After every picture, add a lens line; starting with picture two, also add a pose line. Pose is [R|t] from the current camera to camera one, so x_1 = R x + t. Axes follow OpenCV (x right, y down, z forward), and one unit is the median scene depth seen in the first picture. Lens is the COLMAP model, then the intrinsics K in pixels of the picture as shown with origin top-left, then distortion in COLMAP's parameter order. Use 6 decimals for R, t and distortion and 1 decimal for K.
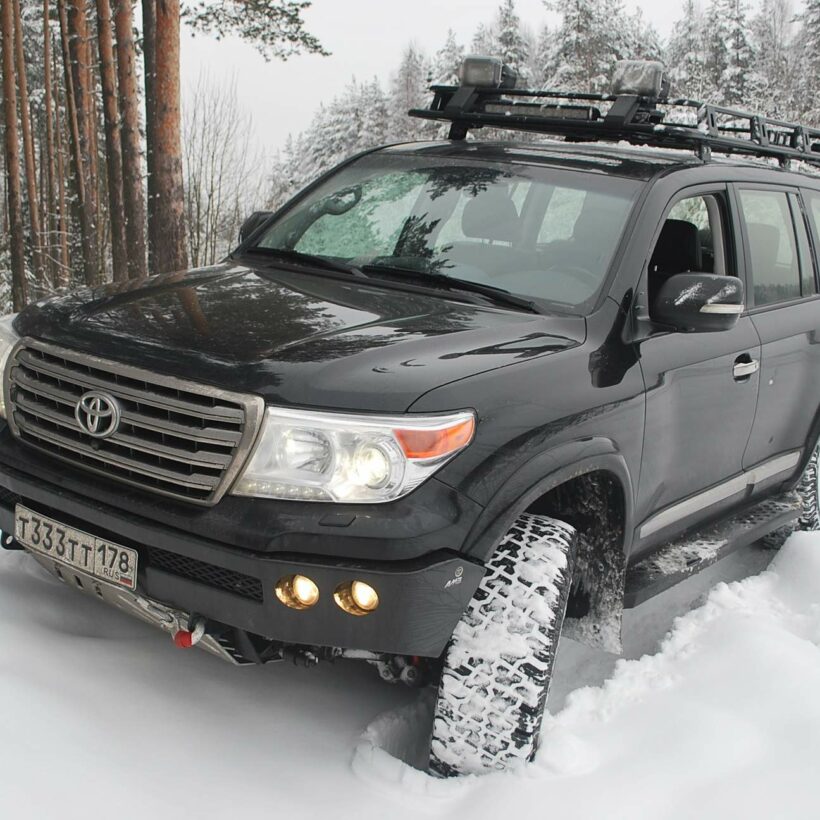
lens RADIAL K [[1169.7, 0, 421.9], [0, 1169.7, 431.9], [0, 0, 1]] dist [-0.054190, 0.000000]
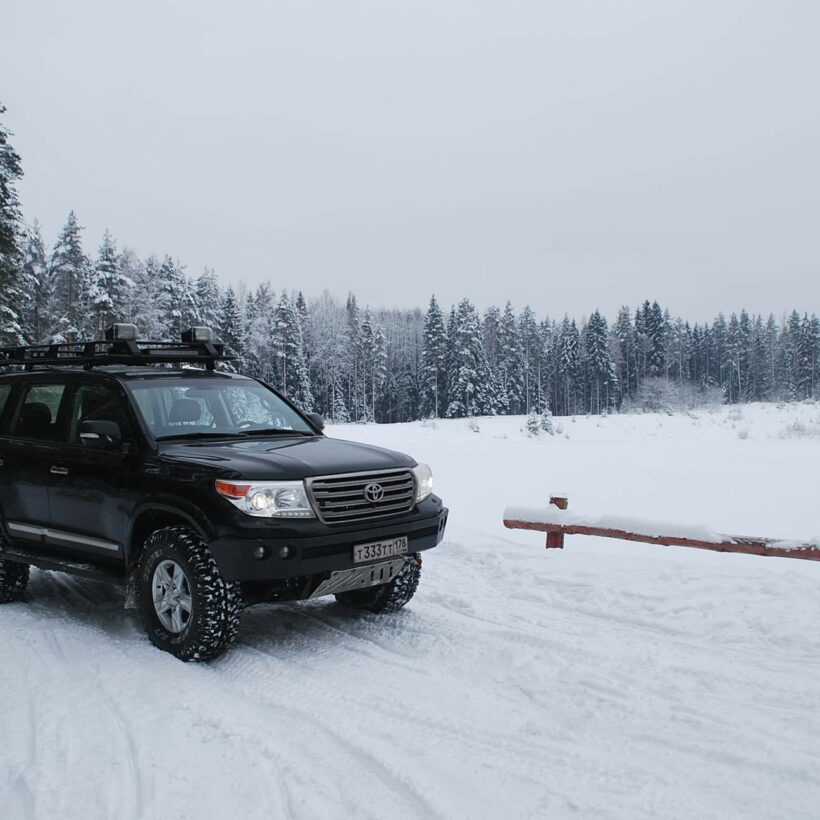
lens RADIAL K [[953.4, 0, 412.3], [0, 953.4, 411.8], [0, 0, 1]] dist [-0.061883, 0.000000]
pose [[0.094223, -0.120063, 0.988285, -2.190243], [0.248869, 0.964024, 0.093389, -0.339255], [-0.963943, 0.237154, 0.120713, 0.650283]]
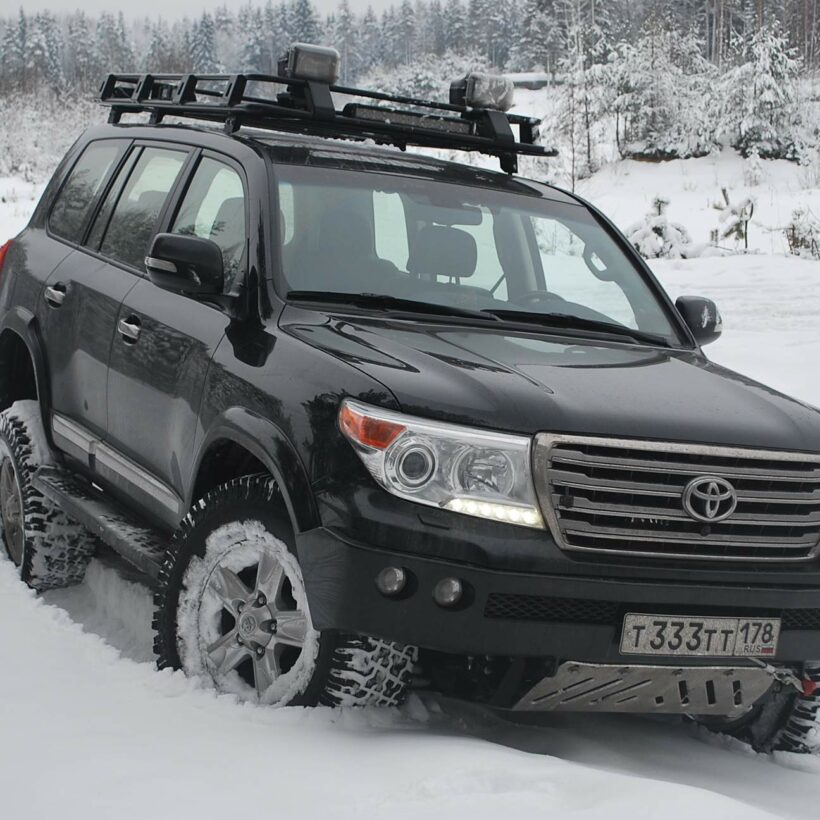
lens RADIAL K [[1838.0, 0, 408.8], [0, 1838.0, 410.6], [0, 0, 1]] dist [-0.075882, 0.000000]
pose [[0.500531, -0.124183, 0.856766, -1.744008], [0.113852, 0.990505, 0.077054, -0.240618], [-0.858199, 0.058976, 0.509917, 0.419493]]
